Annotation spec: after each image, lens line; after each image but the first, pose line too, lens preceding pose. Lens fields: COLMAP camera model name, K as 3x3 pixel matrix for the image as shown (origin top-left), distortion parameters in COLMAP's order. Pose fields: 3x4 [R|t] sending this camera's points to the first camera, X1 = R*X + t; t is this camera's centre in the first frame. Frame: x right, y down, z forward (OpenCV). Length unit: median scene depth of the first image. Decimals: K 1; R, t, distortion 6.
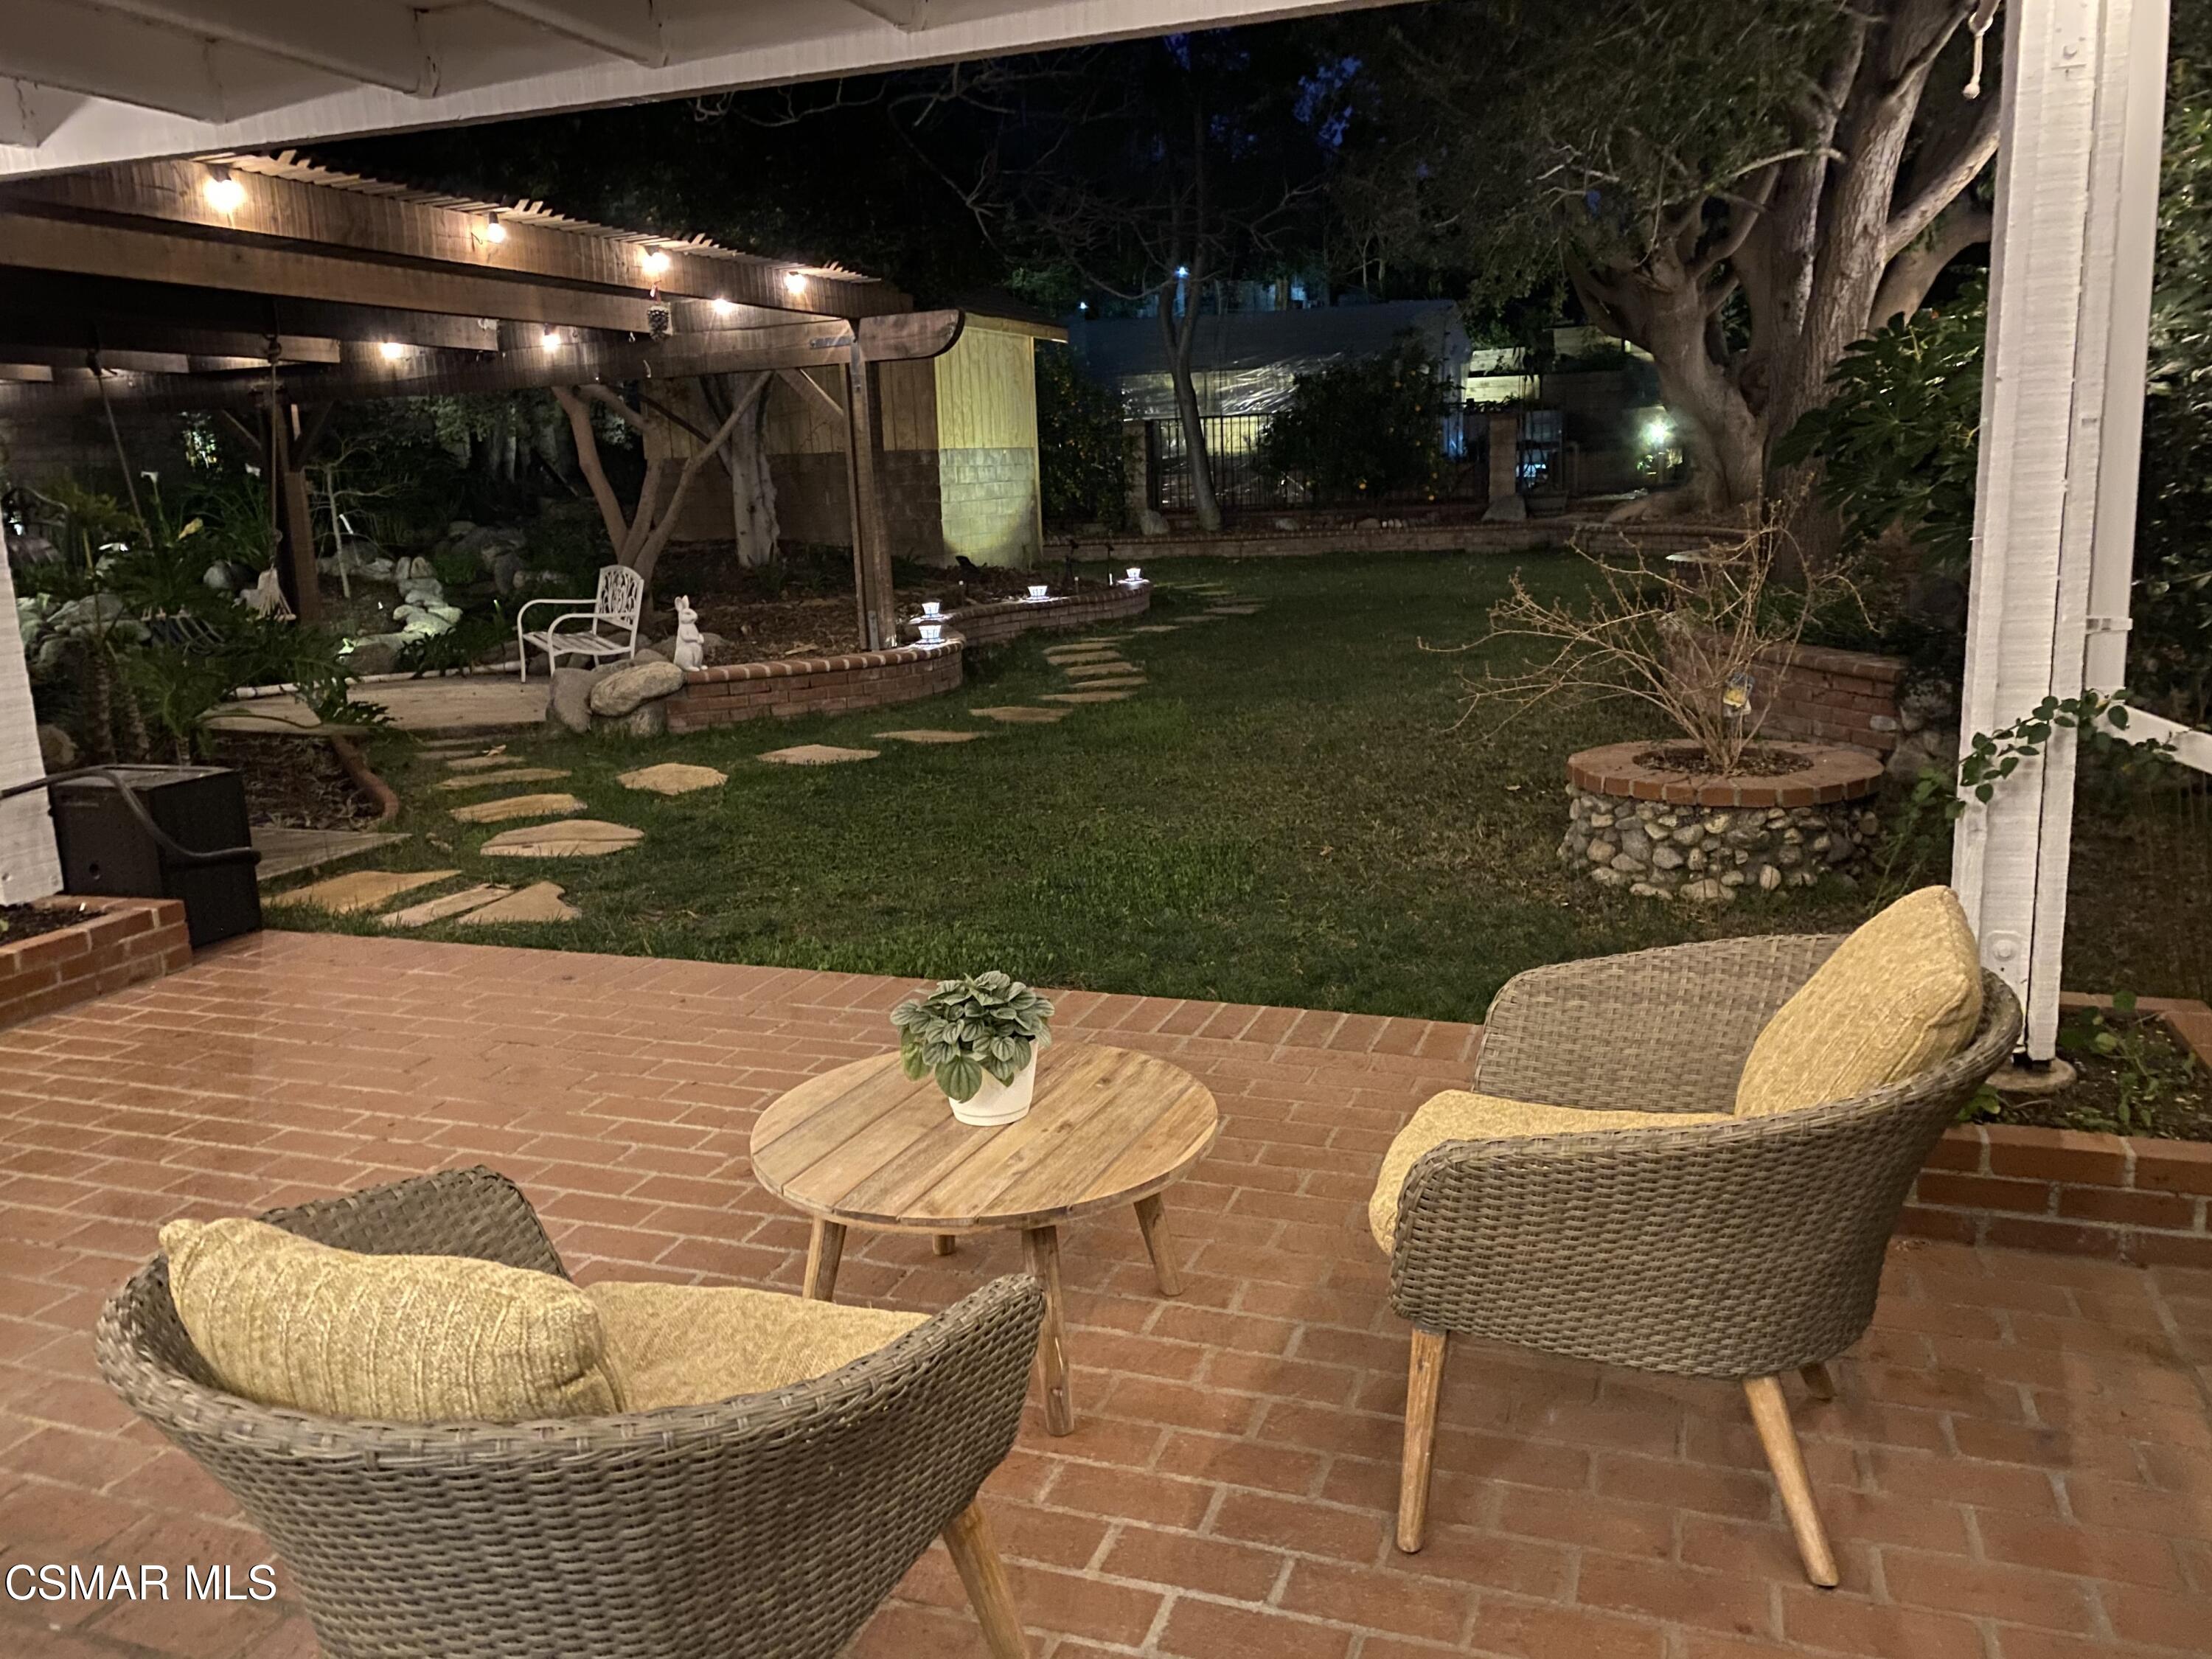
lens RADIAL K [[1691.8, 0, 1128.7], [0, 1691.8, 840.6], [0, 0, 1]] dist [-0.003263, -0.006742]
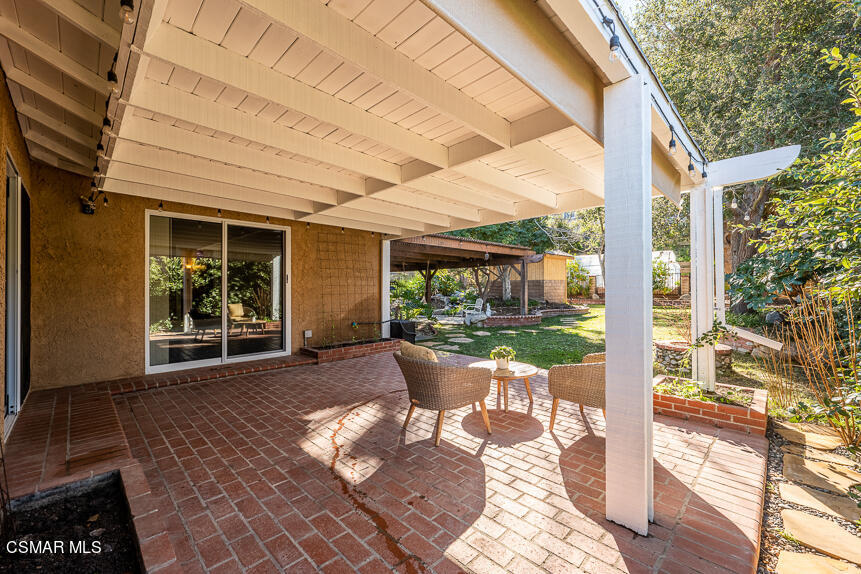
lens RADIAL K [[353.8, 0, 432.4], [0, 353.8, 287.5], [0, 0, 1]] dist [0.000620, -0.000357]
pose [[0.901375, 0.028943, -0.432070, 0.072107], [-0.117685, 0.976584, -0.180092, 0.036664], [0.416741, 0.213179, 0.883675, -0.124721]]
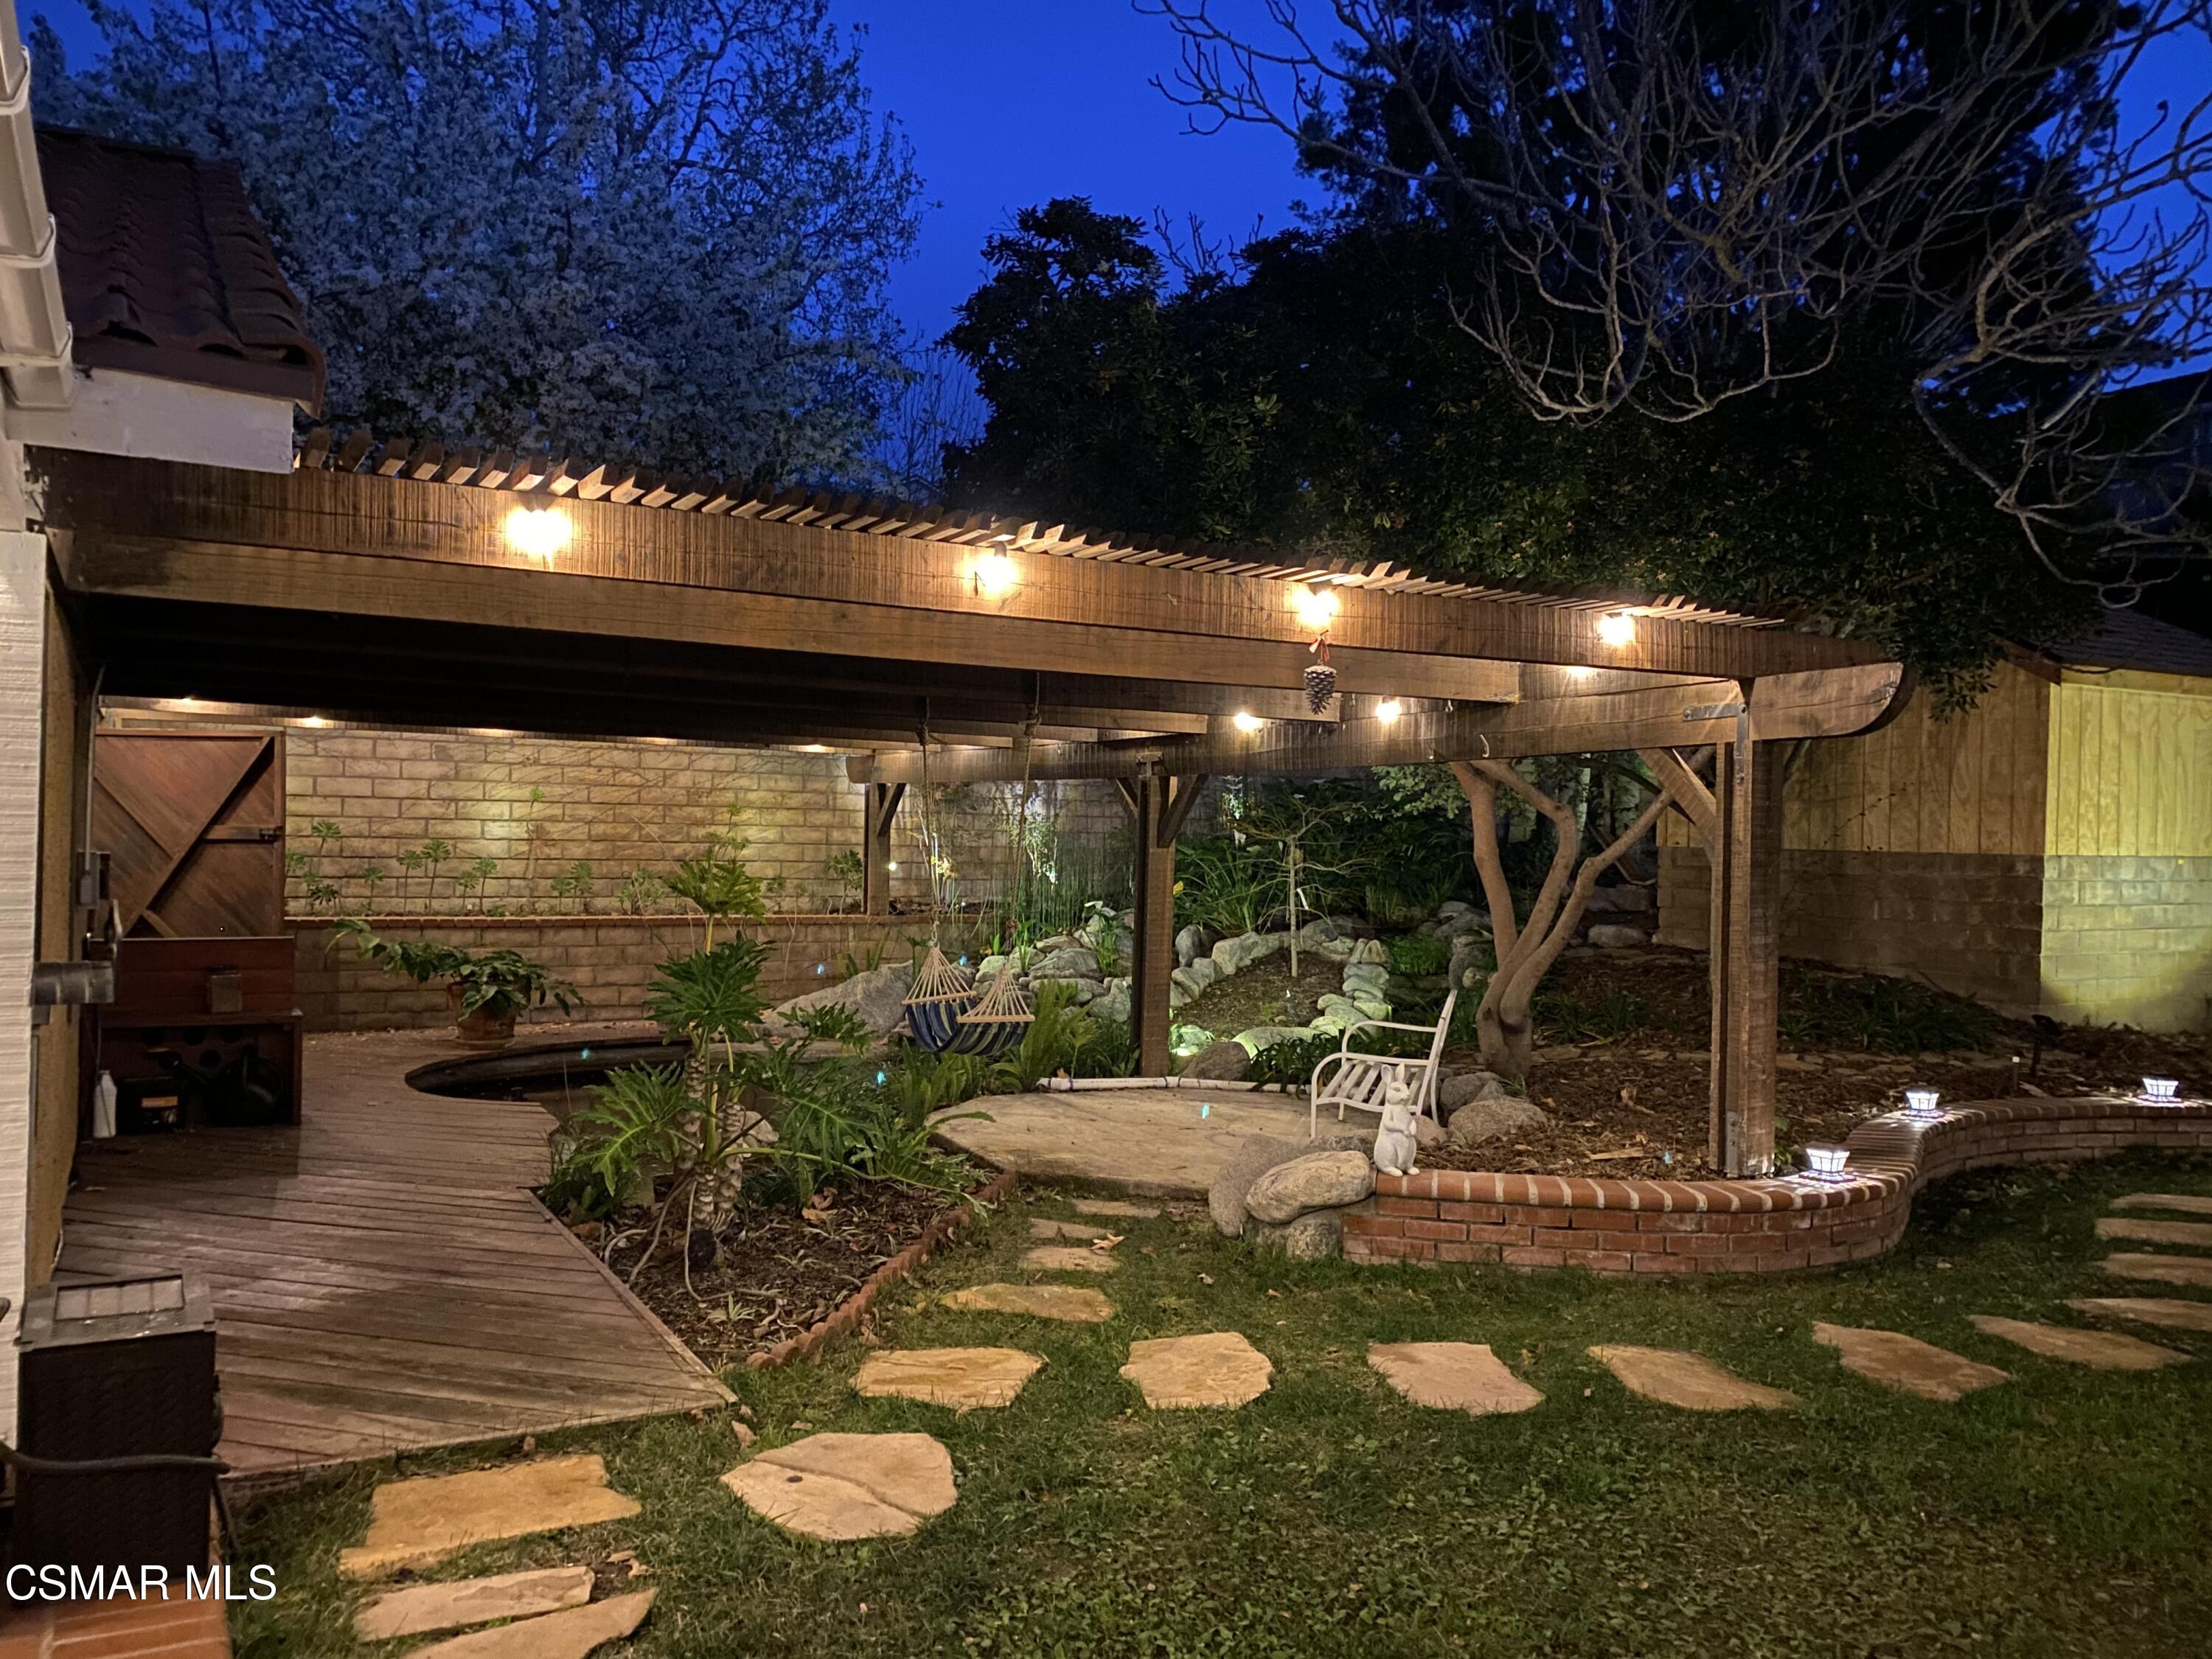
lens RADIAL K [[1684.1, 0, 1106.0], [0, 1684.1, 829.5], [0, 0, 1]] dist [0.037353, -0.003041]
pose [[0.752561, 0.045989, -0.656915, 0.090349], [-0.184453, 0.972348, -0.143238, -0.107054], [0.632162, 0.228965, 0.740234, 0.354881]]
